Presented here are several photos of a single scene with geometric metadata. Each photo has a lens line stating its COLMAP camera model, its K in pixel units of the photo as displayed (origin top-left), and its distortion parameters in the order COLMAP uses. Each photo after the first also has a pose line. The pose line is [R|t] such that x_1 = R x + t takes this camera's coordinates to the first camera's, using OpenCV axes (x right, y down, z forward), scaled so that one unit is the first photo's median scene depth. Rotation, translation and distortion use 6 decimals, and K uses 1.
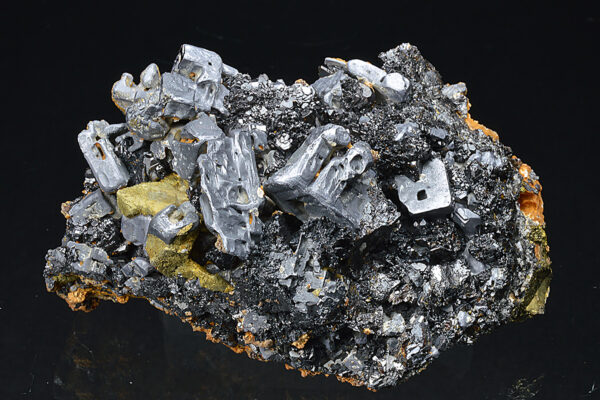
lens RADIAL K [[2001.0, 0, 300.0], [0, 2001.0, 200.0], [0, 0, 1]] dist [0.100755, 1.029190]
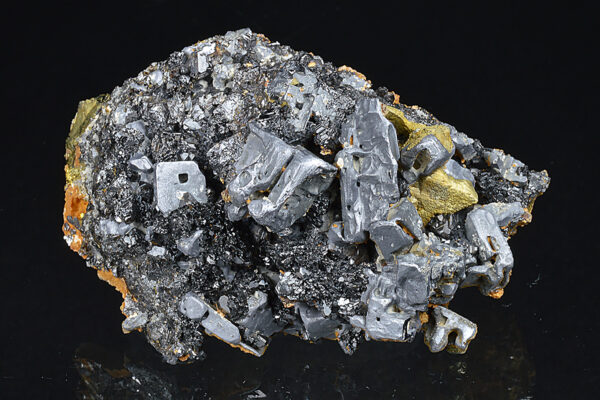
lens RADIAL K [[2001.0, 0, 300.0], [0, 2001.0, 200.0], [0, 0, 1]] dist [0.100755, 1.029190]
pose [[-0.995699, -0.090506, 0.019806, -0.020568], [0.088550, -0.866798, 0.490733, -0.513406], [-0.027246, 0.490377, 0.871085, 0.103128]]
